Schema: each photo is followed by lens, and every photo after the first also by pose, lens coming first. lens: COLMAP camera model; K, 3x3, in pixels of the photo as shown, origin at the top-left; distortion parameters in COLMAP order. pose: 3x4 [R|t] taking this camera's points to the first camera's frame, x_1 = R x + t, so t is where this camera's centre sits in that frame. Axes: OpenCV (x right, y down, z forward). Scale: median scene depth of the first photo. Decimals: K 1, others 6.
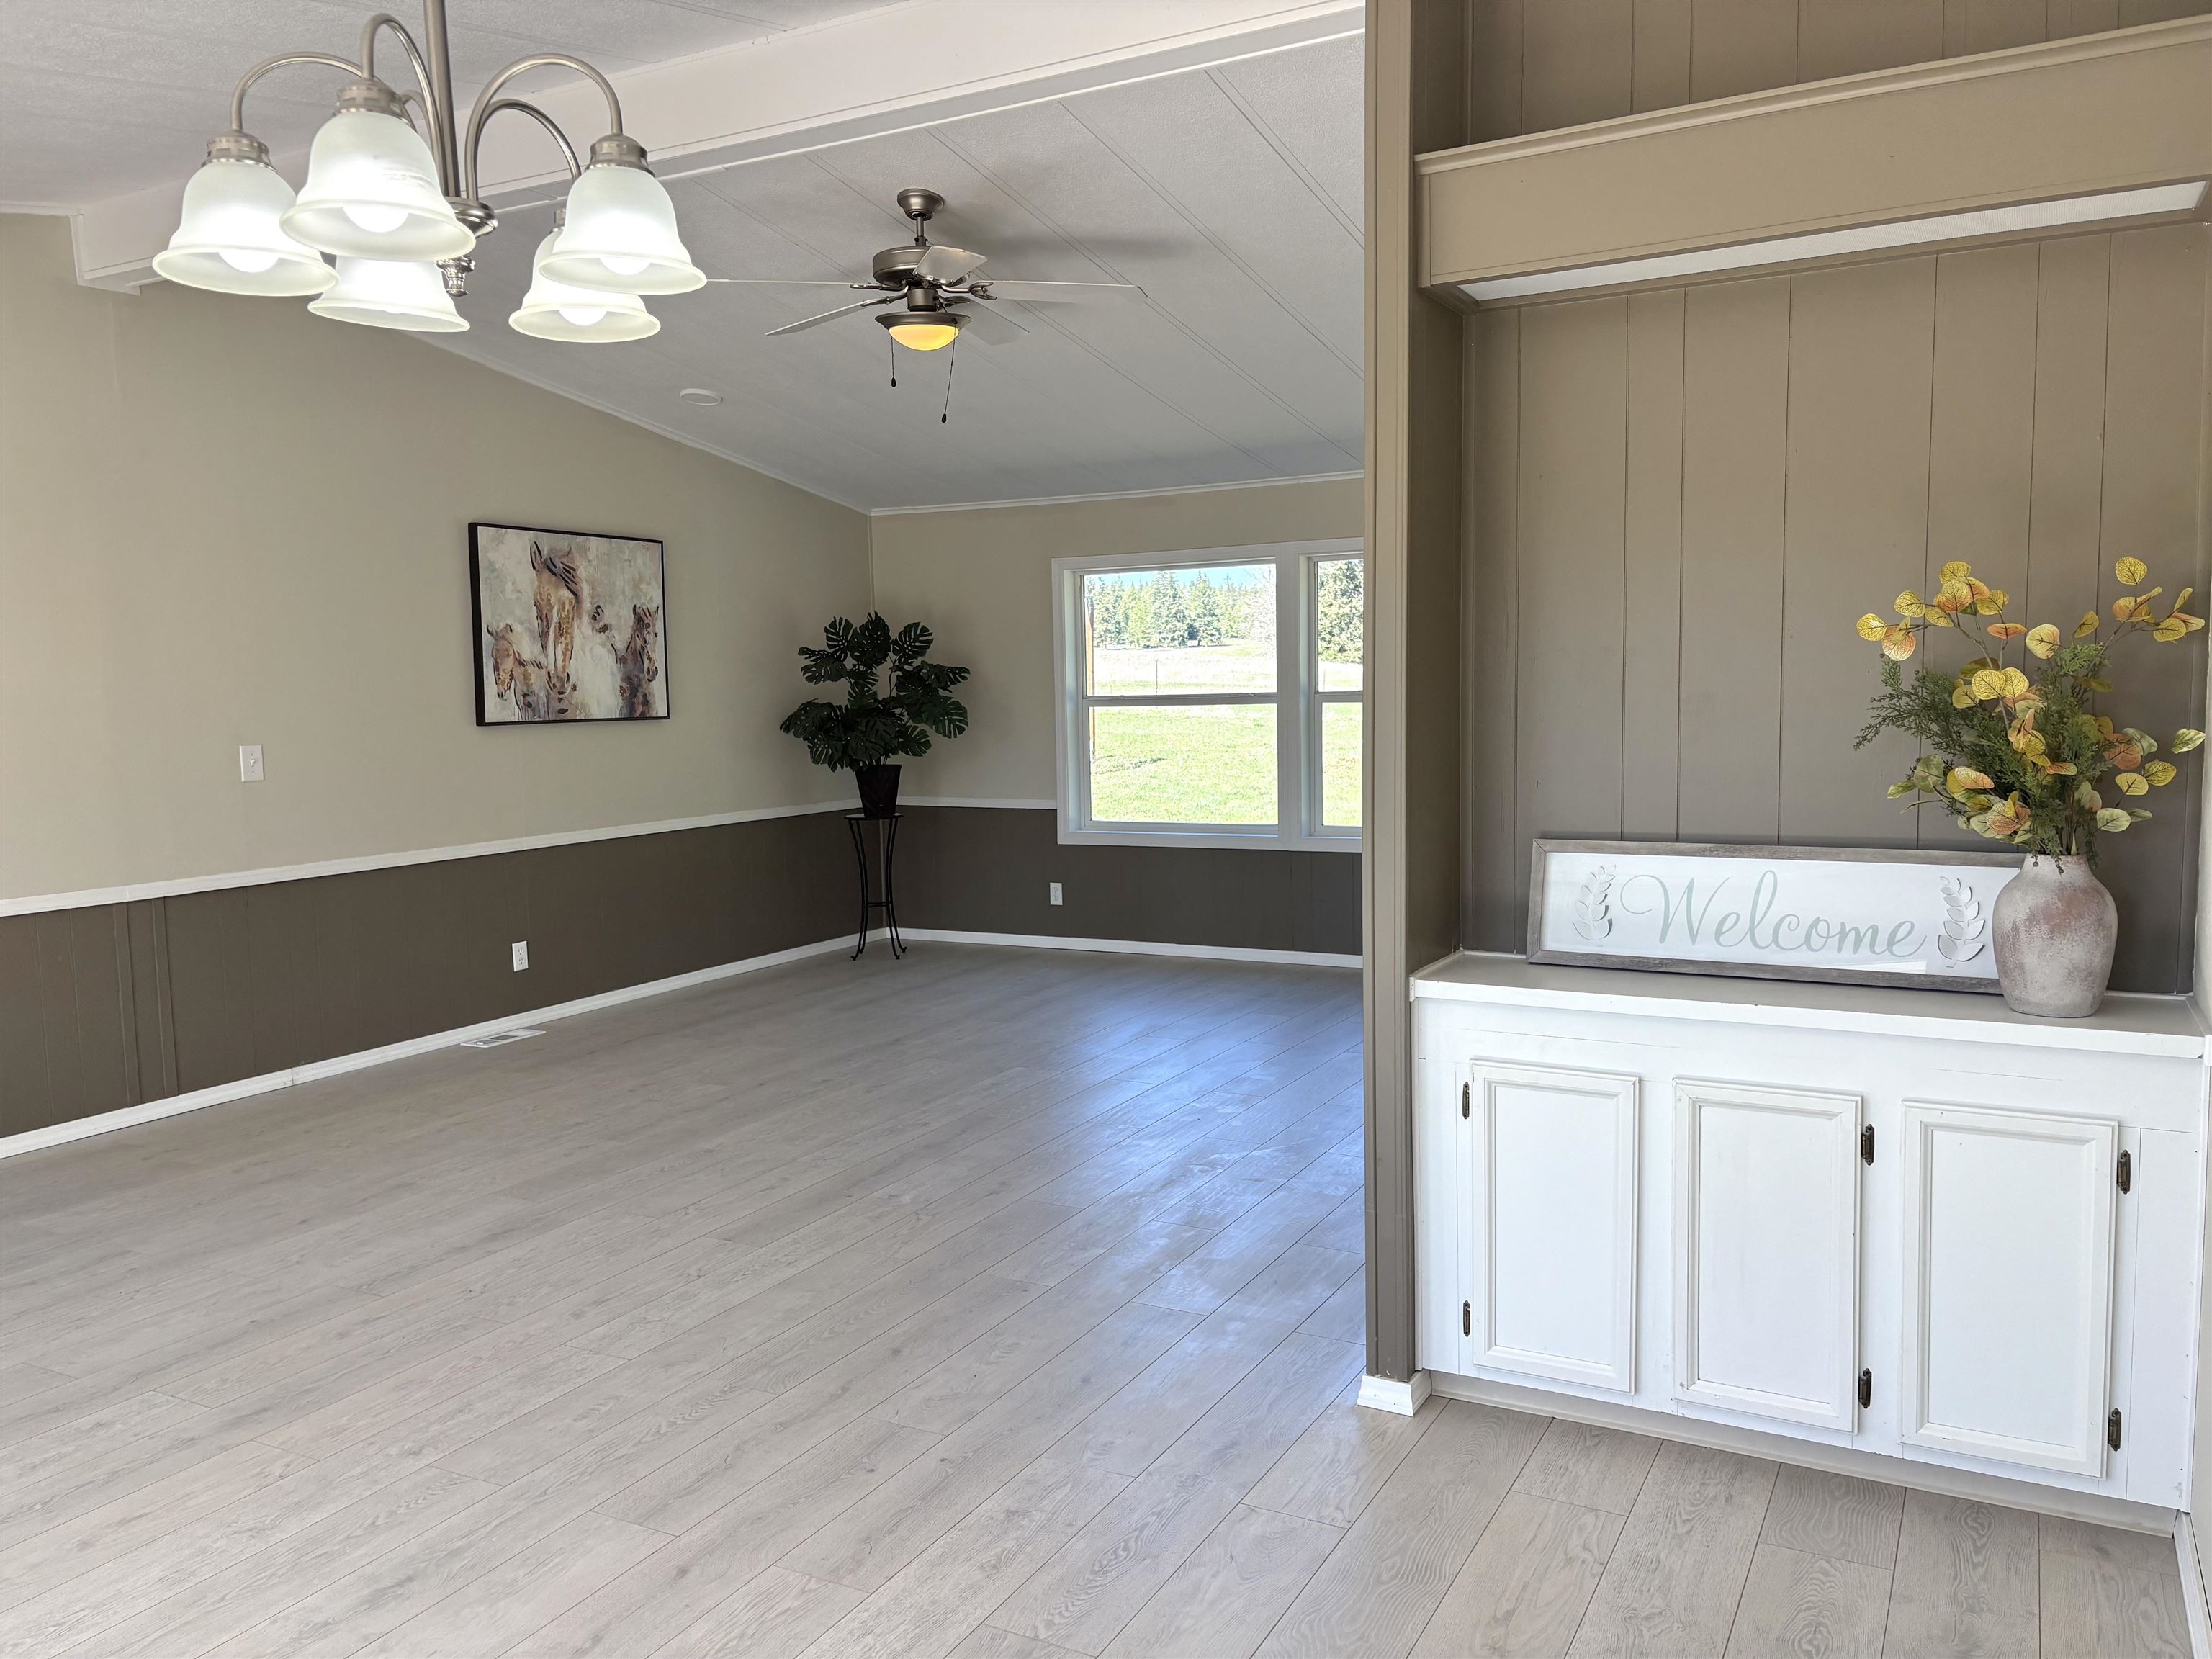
lens RADIAL K [[1673.1, 0, 1132.5], [0, 1673.1, 818.9], [0, 0, 1]] dist [0.010326, -0.214029]
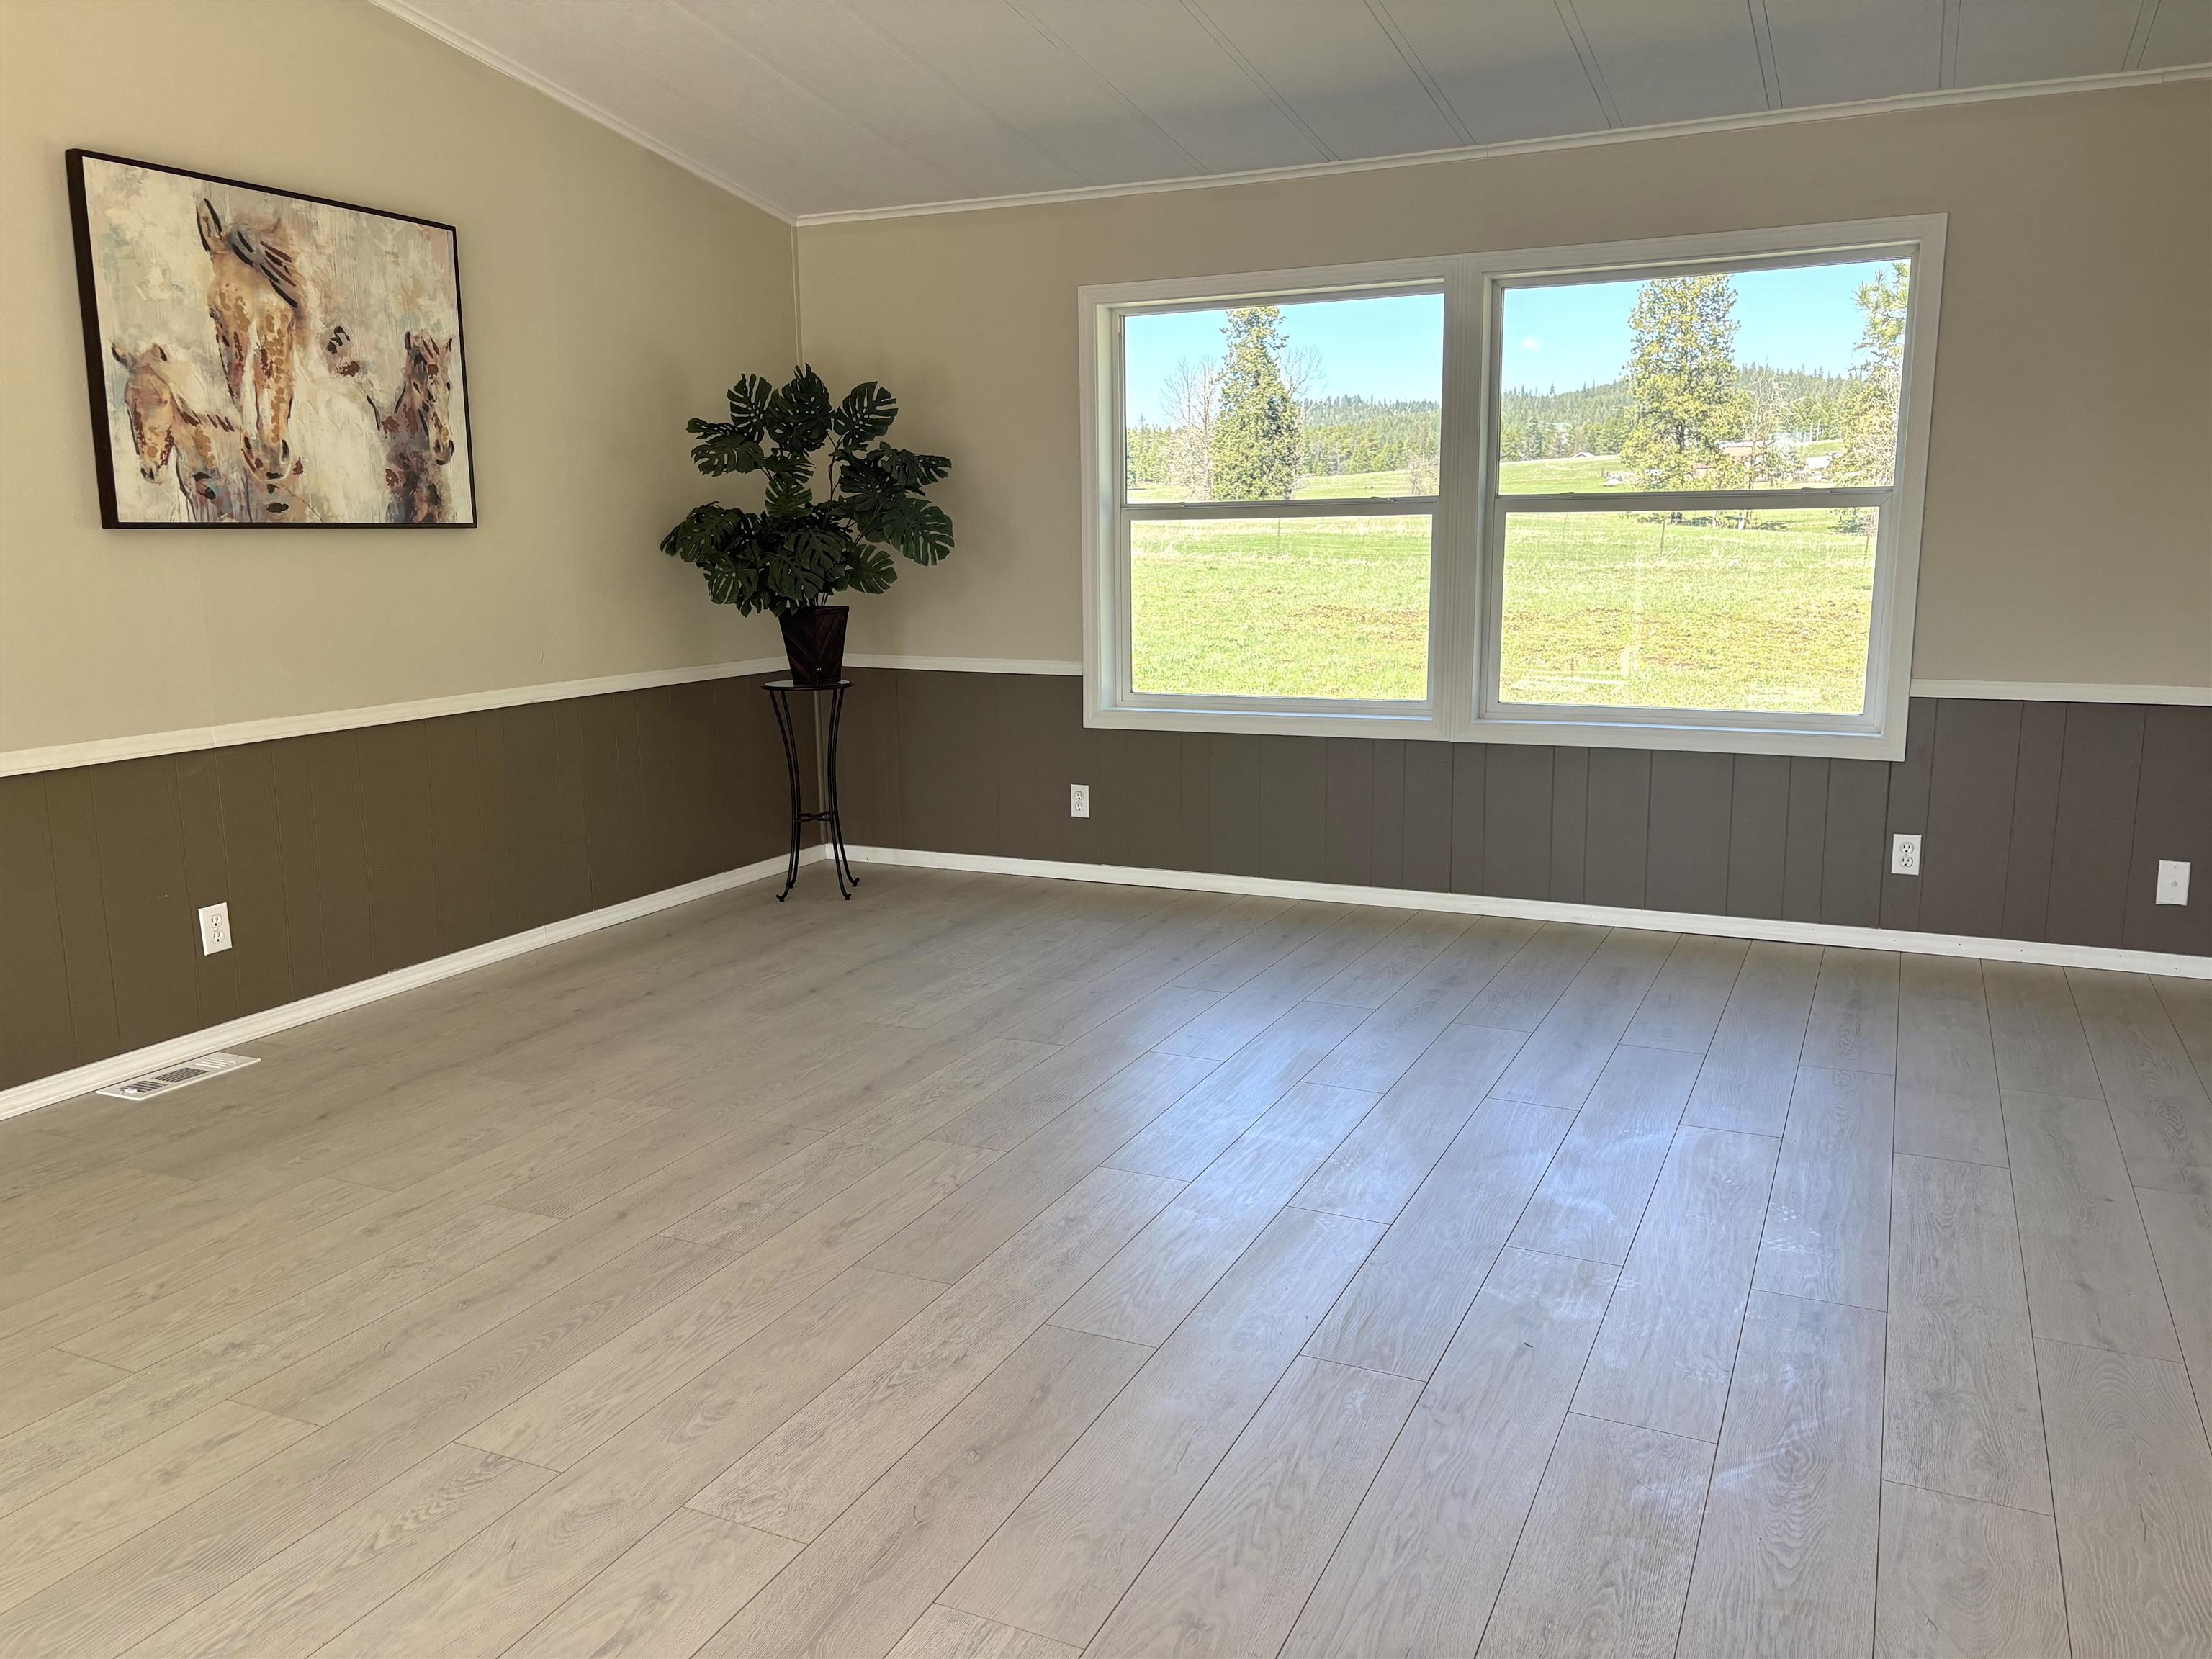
lens RADIAL K [[1637.6, 0, 1072.2], [0, 1637.6, 839.8], [0, 0, 1]] dist [0.000917, 0.000828]
pose [[0.999707, 0.003131, 0.024017, -0.072323], [-0.005646, 0.994416, 0.105384, -0.010357], [-0.023553, -0.105489, 0.994142, 0.385174]]
